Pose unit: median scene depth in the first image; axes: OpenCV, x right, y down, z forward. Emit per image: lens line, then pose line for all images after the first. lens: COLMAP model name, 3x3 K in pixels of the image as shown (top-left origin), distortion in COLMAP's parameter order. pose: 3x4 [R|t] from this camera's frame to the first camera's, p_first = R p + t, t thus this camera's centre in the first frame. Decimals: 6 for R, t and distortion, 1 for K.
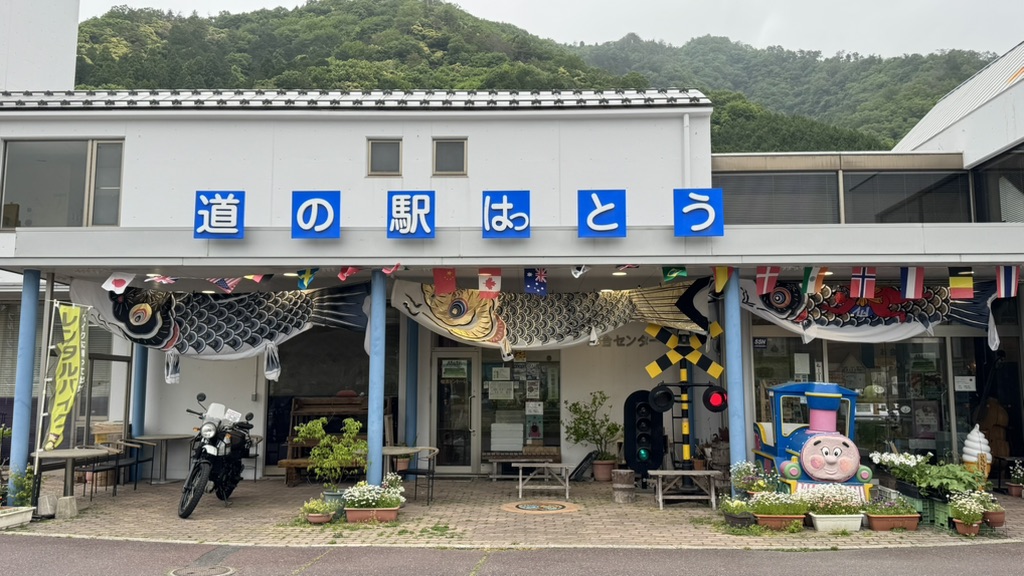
lens RADIAL K [[822.9, 0, 512.0], [0, 822.9, 288.0], [0, 0, 1]] dist [0.162334, -0.273960]
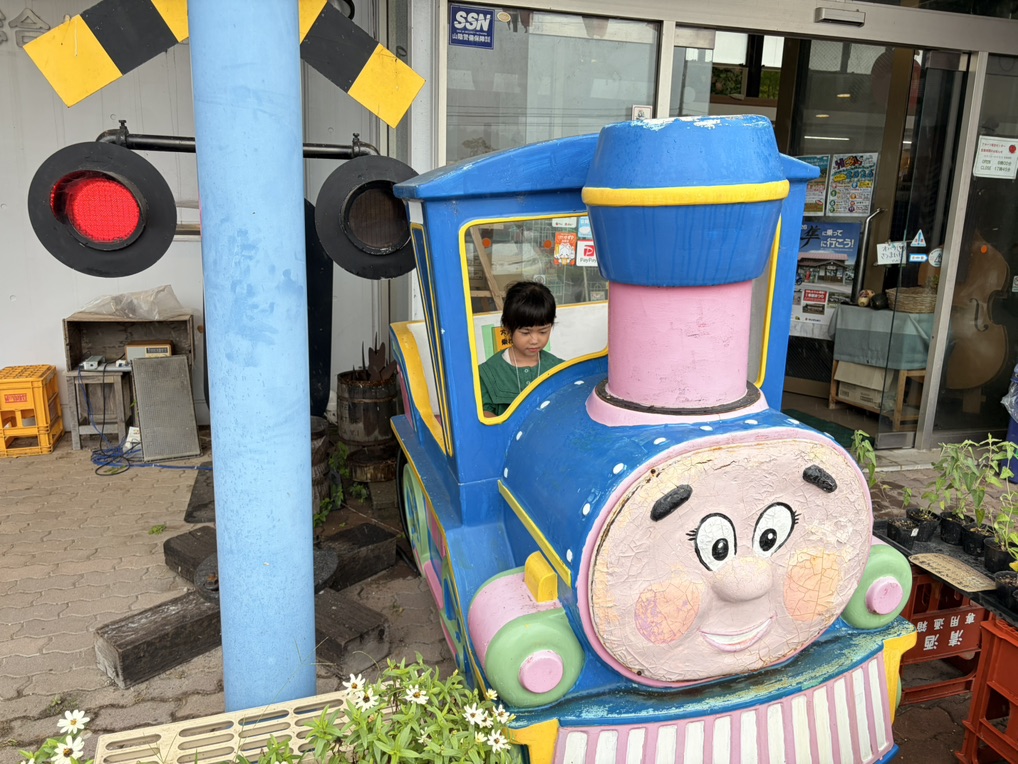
lens RADIAL K [[802.5, 0, 525.9], [0, 802.5, 409.2], [0, 0, 1]] dist [-0.005650, -0.002777]
pose [[0.958752, -0.050655, 0.279693, 0.259607], [-0.047095, 0.942084, 0.332055, 0.107893], [-0.280315, -0.331530, 0.900839, 0.777224]]
